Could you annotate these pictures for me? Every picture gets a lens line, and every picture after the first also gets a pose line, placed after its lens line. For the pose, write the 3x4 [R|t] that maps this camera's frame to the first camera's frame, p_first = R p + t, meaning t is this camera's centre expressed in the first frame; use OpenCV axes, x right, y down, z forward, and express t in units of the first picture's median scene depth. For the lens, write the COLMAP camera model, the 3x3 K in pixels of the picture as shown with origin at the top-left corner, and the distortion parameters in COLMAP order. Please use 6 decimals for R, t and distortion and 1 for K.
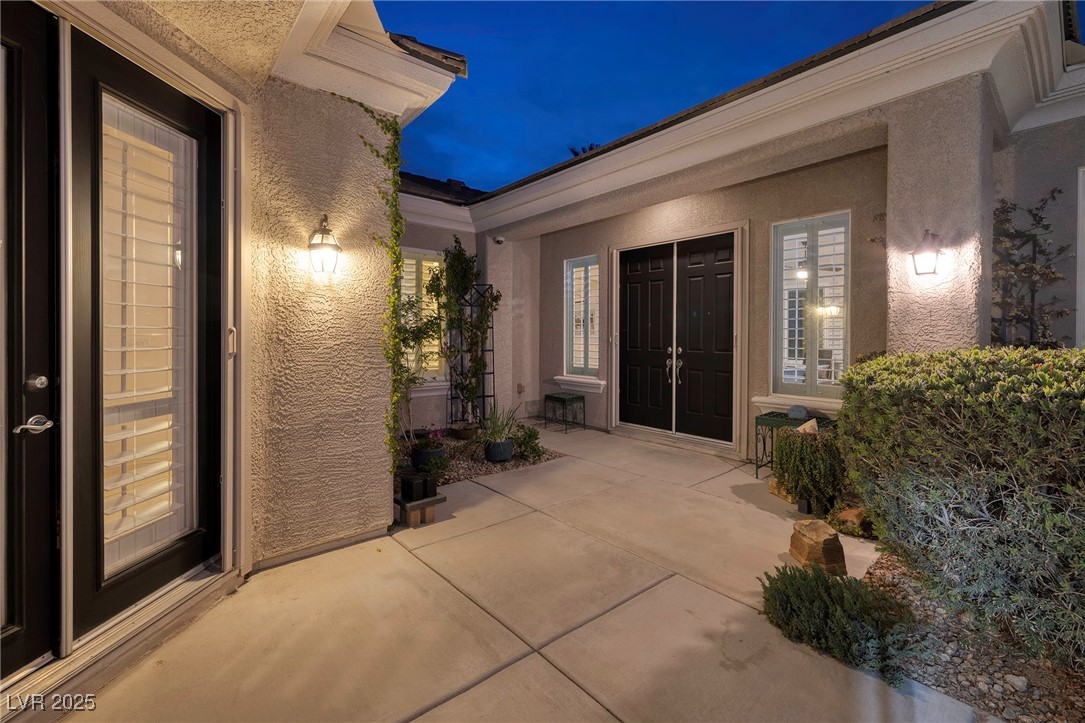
lens RADIAL K [[464.2, 0, 538.2], [0, 464.2, 346.5], [0, 0, 1]] dist [0.000679, 0.000303]
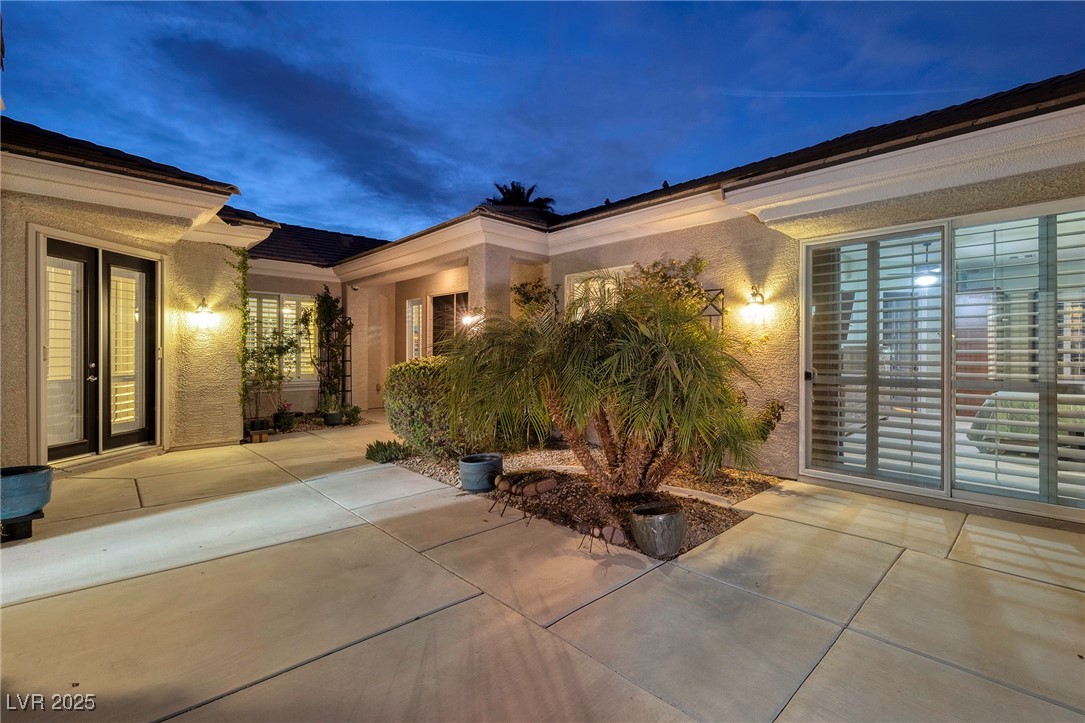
lens RADIAL K [[475.2, 0, 542.5], [0, 475.2, 361.5], [0, 0, 1]] dist [0.001713, 0.000090]
pose [[0.998253, 0.000473, 0.059076, 1.069786], [-0.000368, 0.999998, -0.001792, 0.033151], [-0.059076, 0.001768, 0.998252, -1.441164]]
